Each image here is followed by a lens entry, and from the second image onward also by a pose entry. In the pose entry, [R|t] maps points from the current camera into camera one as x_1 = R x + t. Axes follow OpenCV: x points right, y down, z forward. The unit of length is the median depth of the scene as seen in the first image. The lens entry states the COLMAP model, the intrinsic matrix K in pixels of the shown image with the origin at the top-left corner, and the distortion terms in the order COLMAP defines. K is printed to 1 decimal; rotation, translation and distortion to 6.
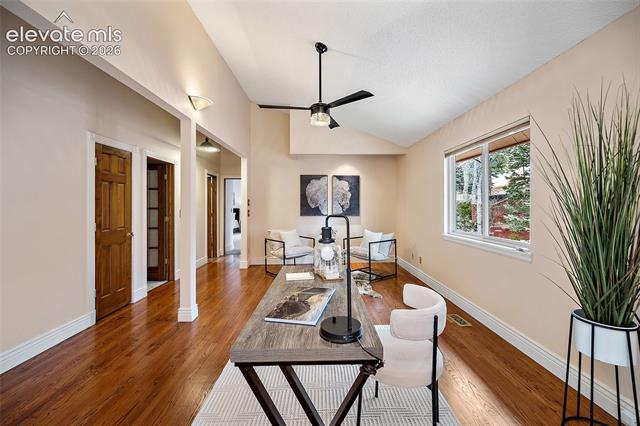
lens RADIAL K [[259.3, 0, 323.8], [0, 259.3, 204.0], [0, 0, 1]] dist [-0.006378, -0.000116]
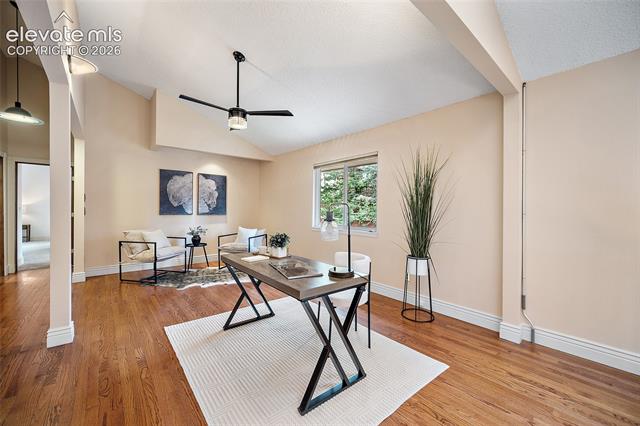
lens RADIAL K [[254.3, 0, 320.0], [0, 254.3, 213.0], [0, 0, 1]] dist [-0.000435, -0.000115]
pose [[0.788899, 0.004977, 0.614502, -0.216735], [-0.018670, 0.999700, 0.015872, 0.017431], [-0.614239, -0.023994, 0.788755, -0.039691]]
